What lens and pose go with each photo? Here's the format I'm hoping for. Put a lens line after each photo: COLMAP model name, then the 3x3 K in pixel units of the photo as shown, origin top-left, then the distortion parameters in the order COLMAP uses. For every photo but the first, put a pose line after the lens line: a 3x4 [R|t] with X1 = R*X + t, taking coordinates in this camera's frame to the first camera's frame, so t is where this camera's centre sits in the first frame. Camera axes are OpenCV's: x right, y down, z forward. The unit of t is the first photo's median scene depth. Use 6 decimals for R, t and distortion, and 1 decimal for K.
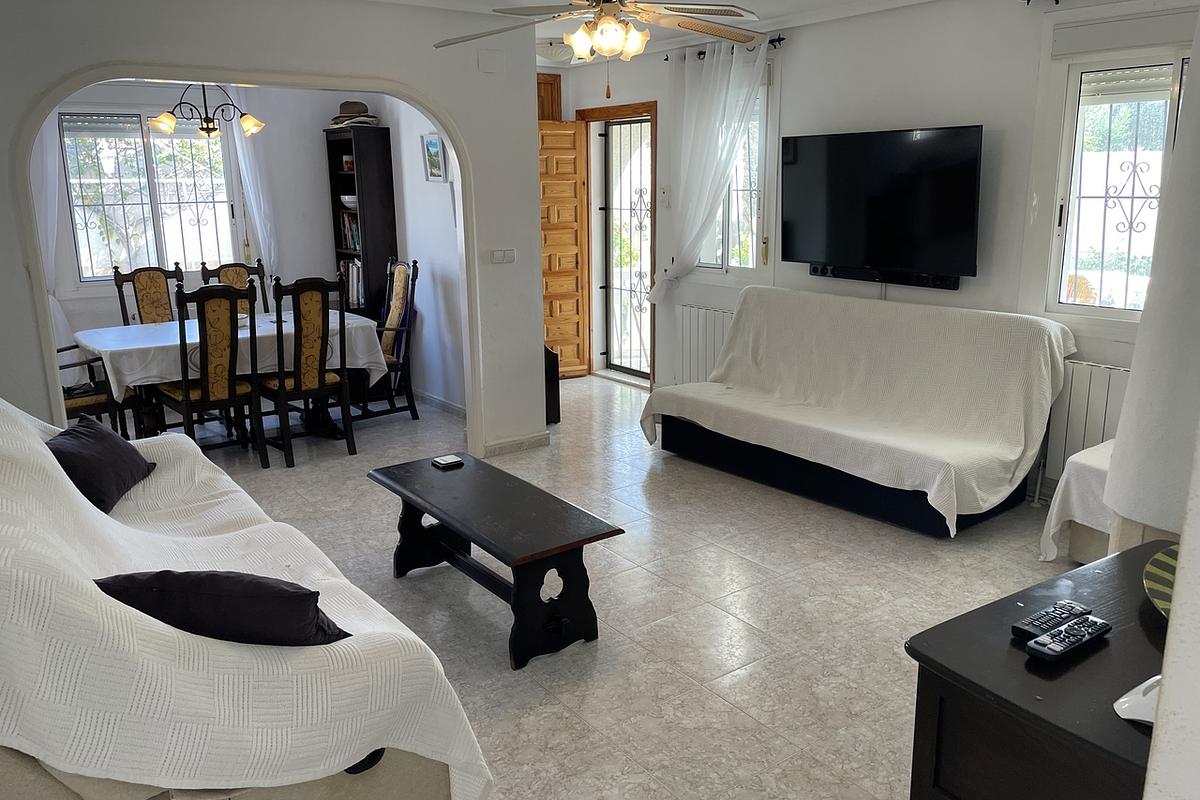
lens RADIAL K [[918.4, 0, 603.1], [0, 918.4, 380.3], [0, 0, 1]] dist [0.006810, 0.002786]
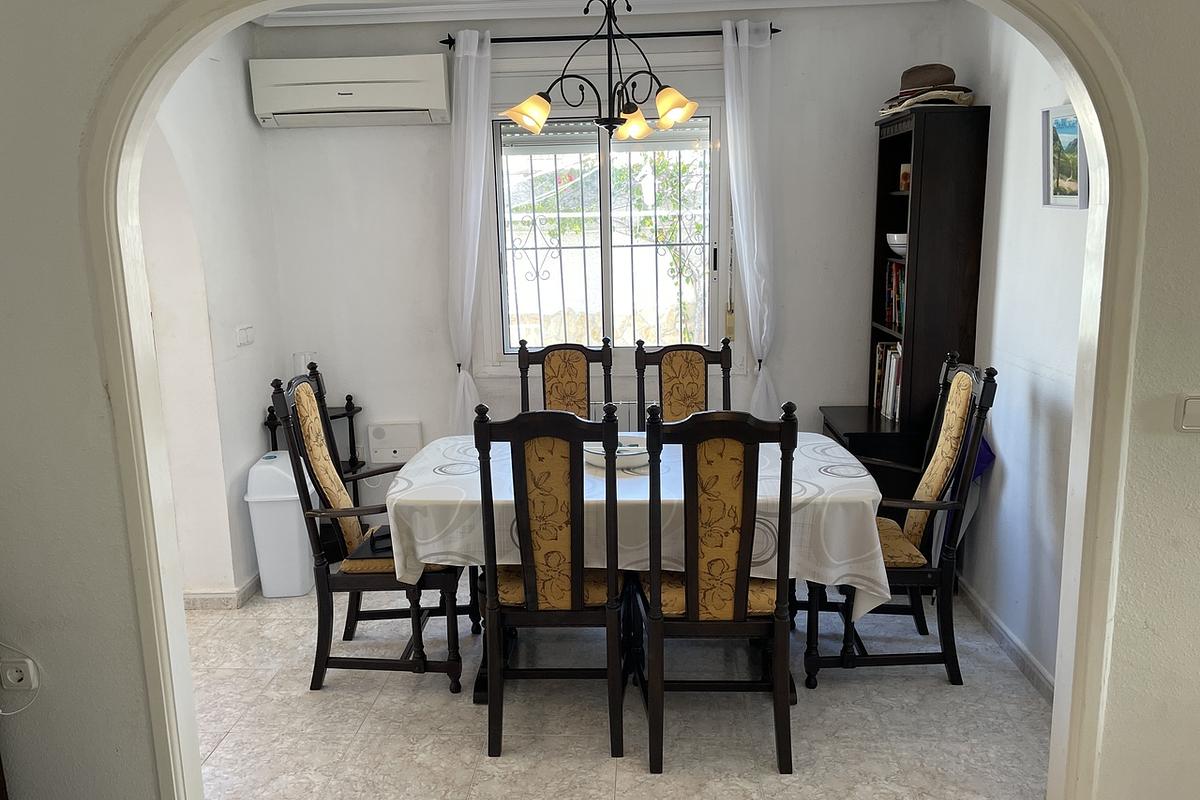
lens RADIAL K [[898.4, 0, 603.8], [0, 898.4, 386.6], [0, 0, 1]] dist [0.076004, 0.000592]
pose [[0.772274, 0.110553, -0.625597, -0.059641], [-0.121754, 0.992244, 0.025045, -0.107887], [0.623514, 0.056827, 0.779744, 0.494041]]
